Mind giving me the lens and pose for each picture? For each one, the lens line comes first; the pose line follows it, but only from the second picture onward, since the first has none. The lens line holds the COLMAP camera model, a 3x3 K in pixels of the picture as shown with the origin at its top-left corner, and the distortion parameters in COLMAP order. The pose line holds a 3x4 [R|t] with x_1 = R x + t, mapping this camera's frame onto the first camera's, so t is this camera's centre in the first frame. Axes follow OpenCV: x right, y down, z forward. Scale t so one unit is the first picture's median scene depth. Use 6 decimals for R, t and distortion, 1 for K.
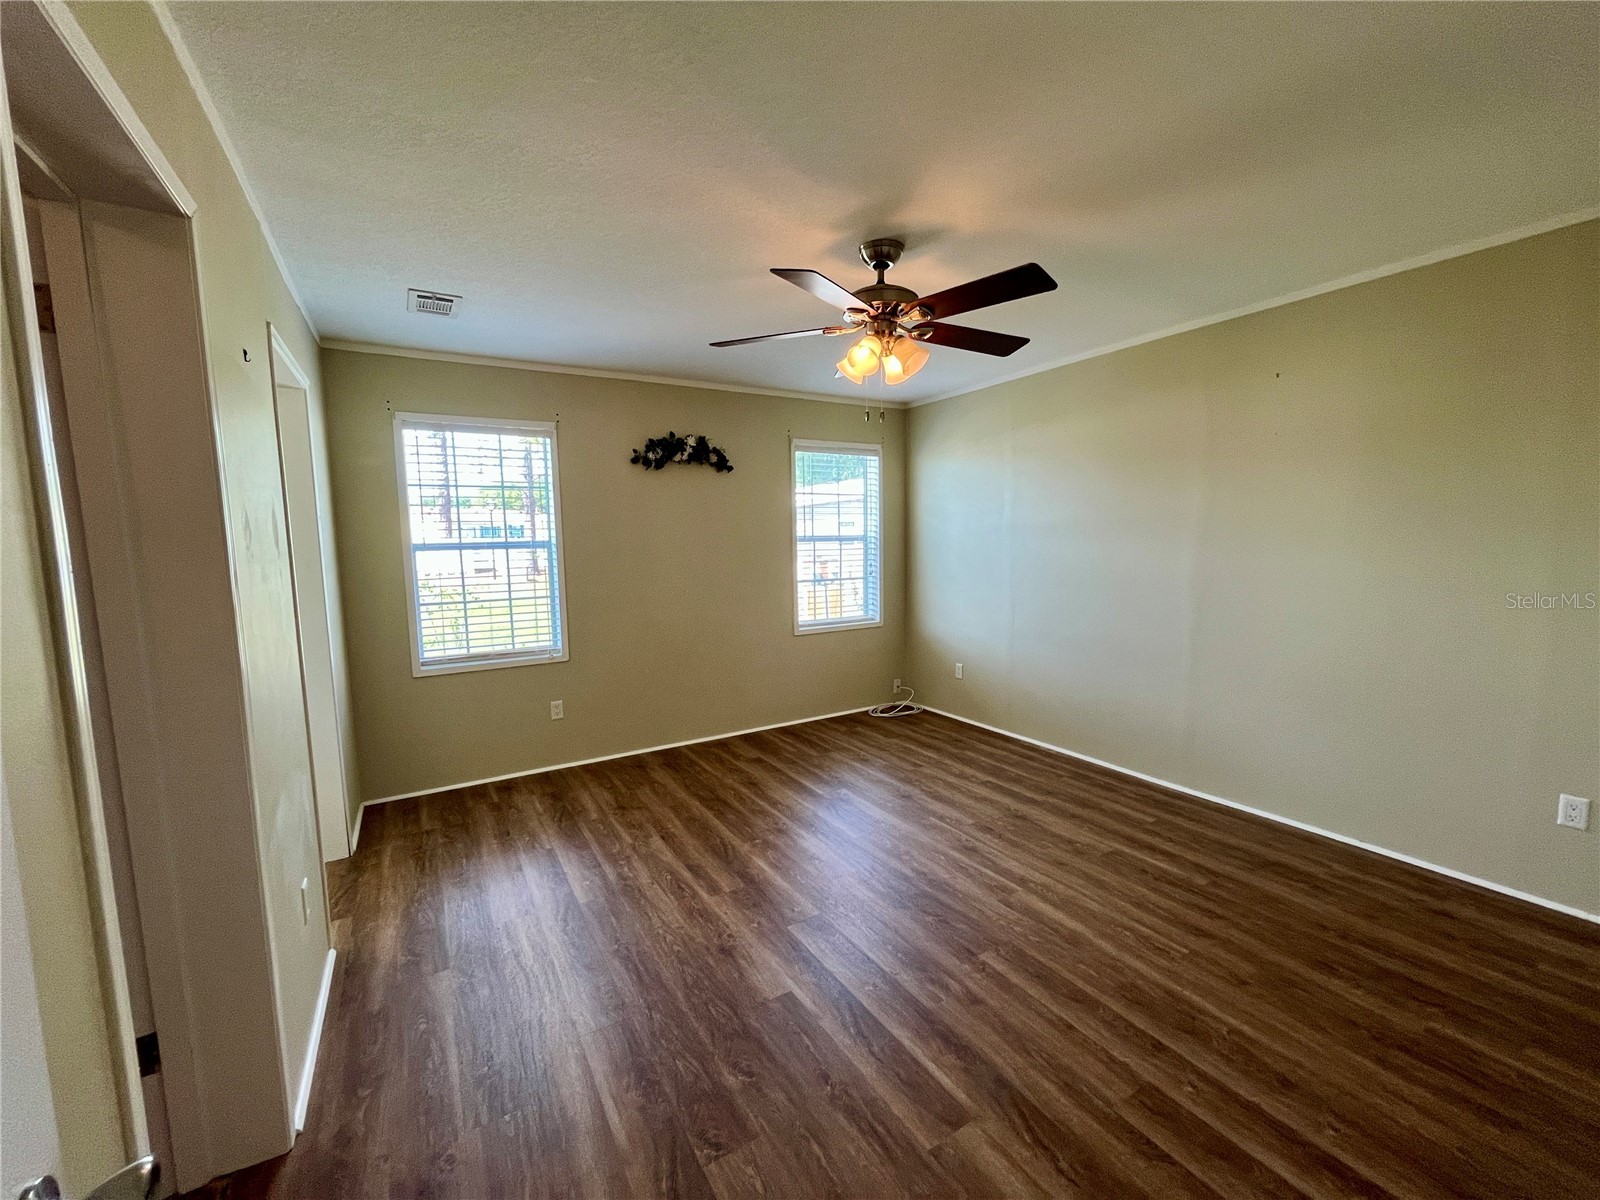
lens RADIAL K [[647.5, 0, 798.5], [0, 647.5, 601.5], [0, 0, 1]] dist [-0.002747, -0.000472]
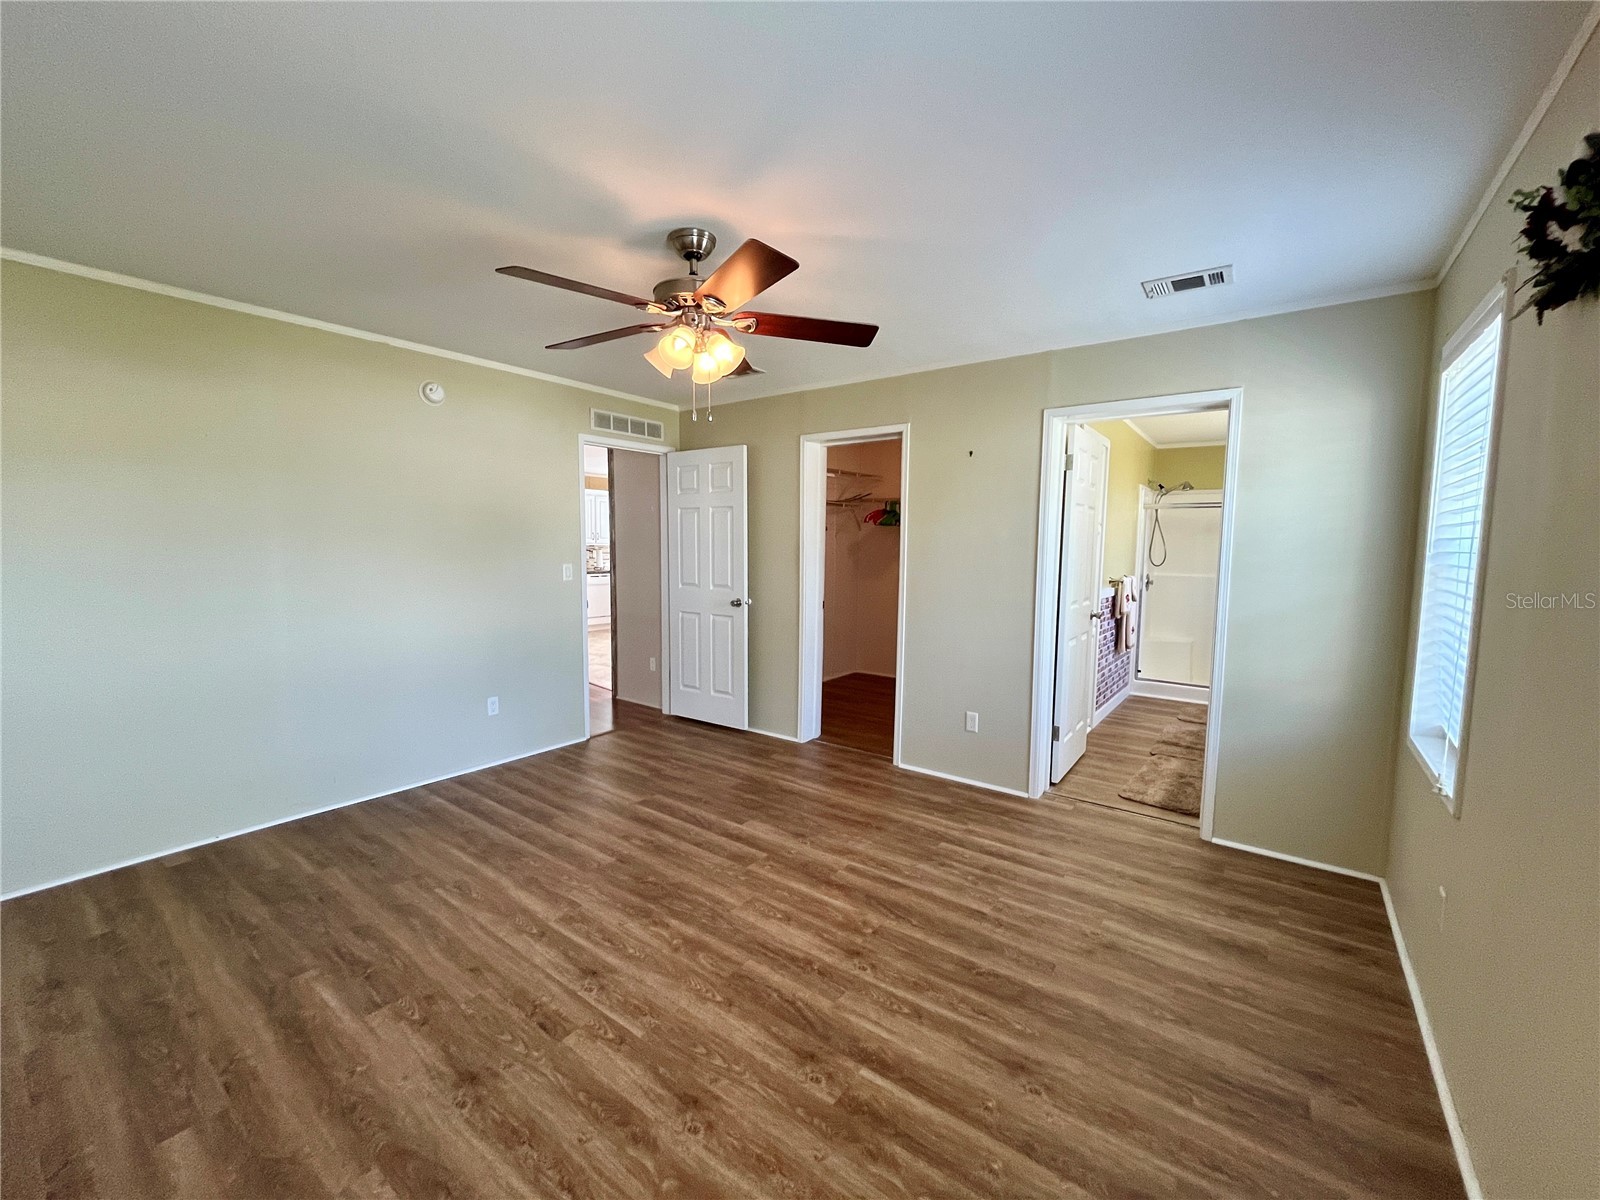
lens RADIAL K [[647.5, 0, 799.1], [0, 647.5, 597.7], [0, 0, 1]] dist [-0.002747, -0.000472]
pose [[-0.923338, 0.043802, -0.381481, 0.260089], [-0.029889, 0.982260, 0.185127, -0.146921], [0.382822, 0.182337, -0.905649, 1.415069]]
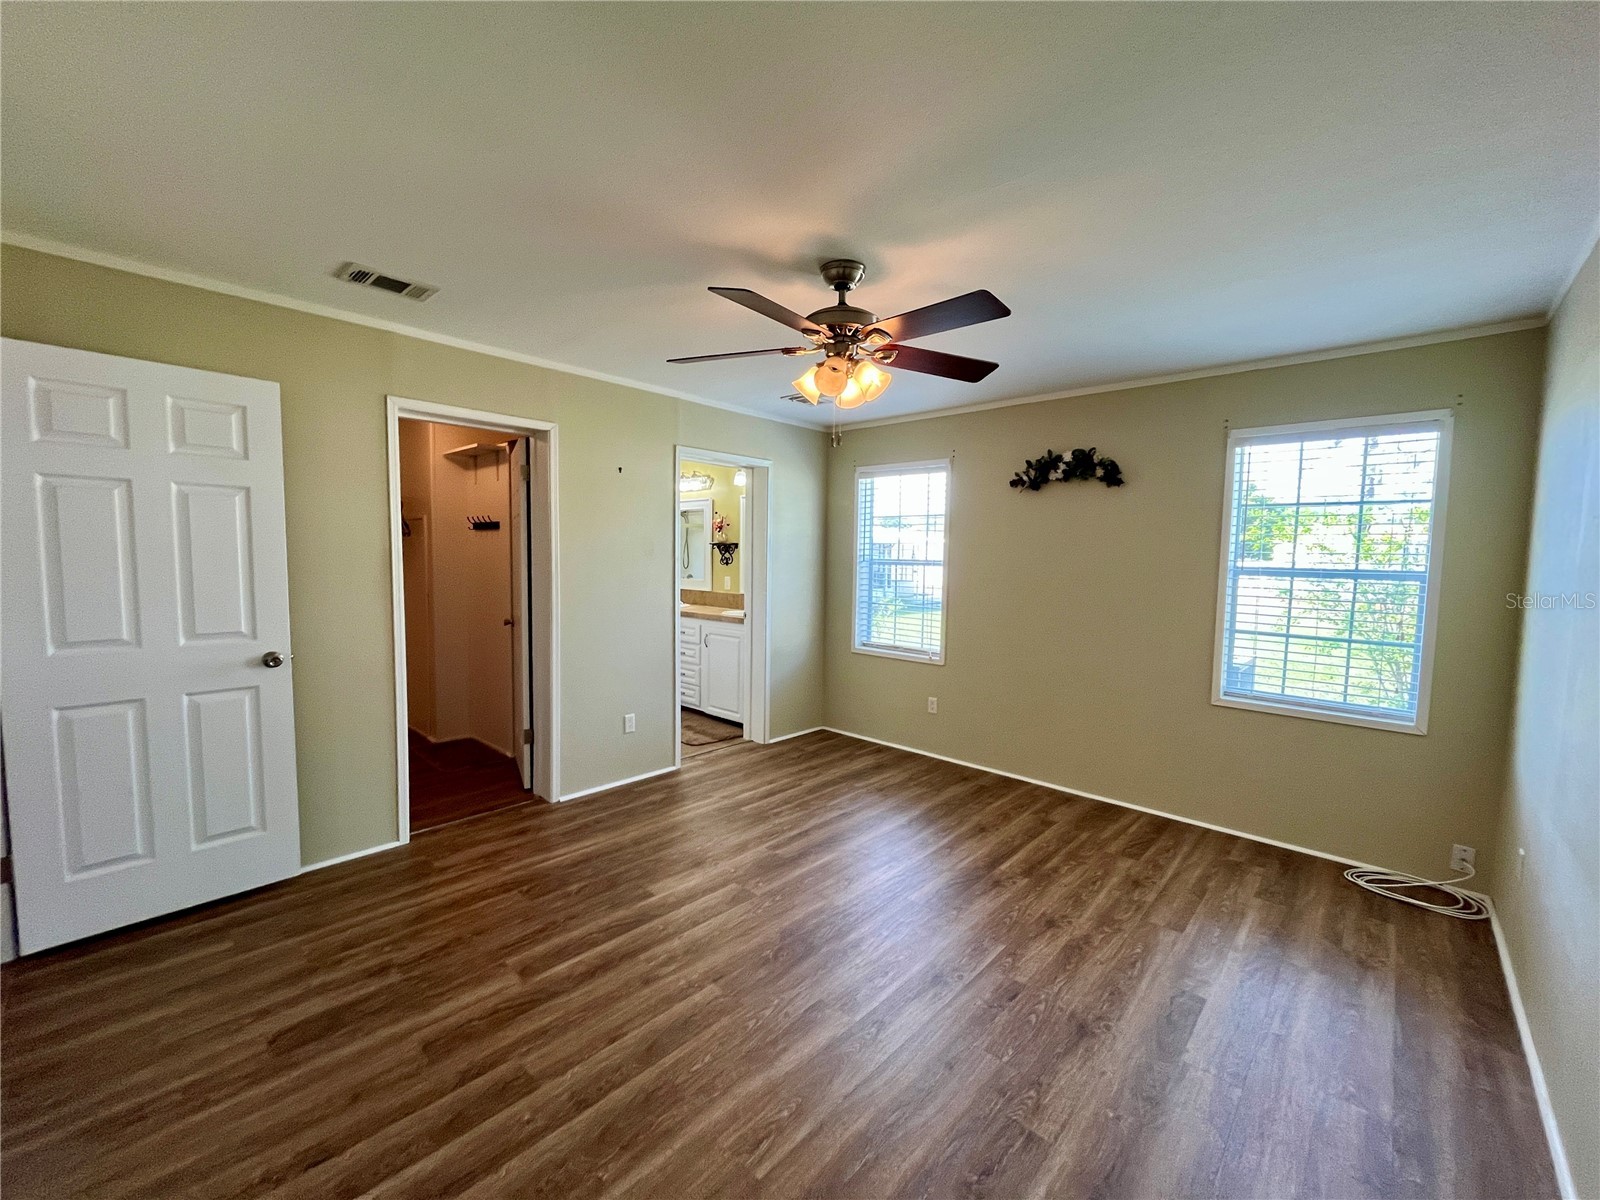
lens RADIAL K [[647.5, 0, 799.5], [0, 647.5, 600.9], [0, 0, 1]] dist [-0.002747, -0.000472]
pose [[0.280740, 0.093277, -0.955240, 0.764857], [-0.119376, 0.990931, 0.061679, -0.071663], [0.952331, 0.096717, 0.289329, 0.493385]]
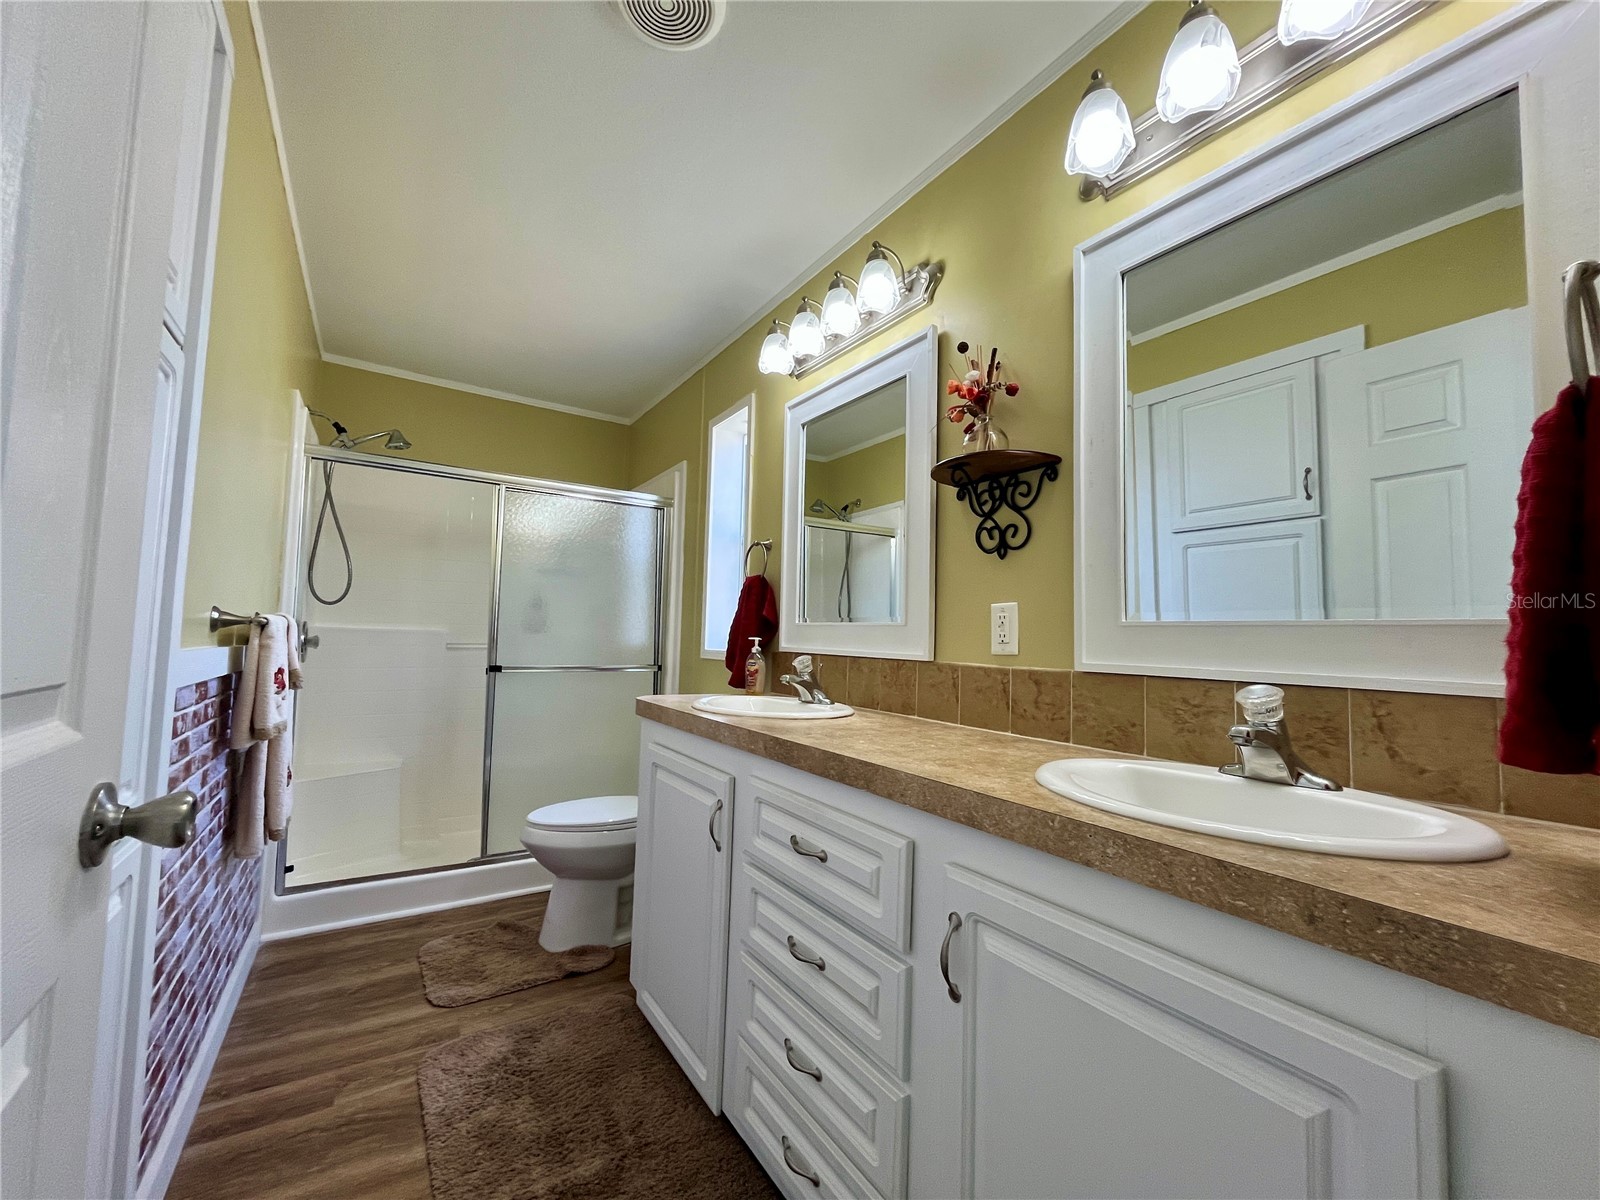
lens RADIAL K [[647.5, 0, 802.3], [0, 647.5, 595.6], [0, 0, 1]] dist [-0.002747, -0.000472]
pose [[0.041597, -0.040608, -0.998309, -0.573167], [-0.129051, 0.990586, -0.045671, 0.030397], [0.990765, 0.130733, 0.035965, 0.661306]]
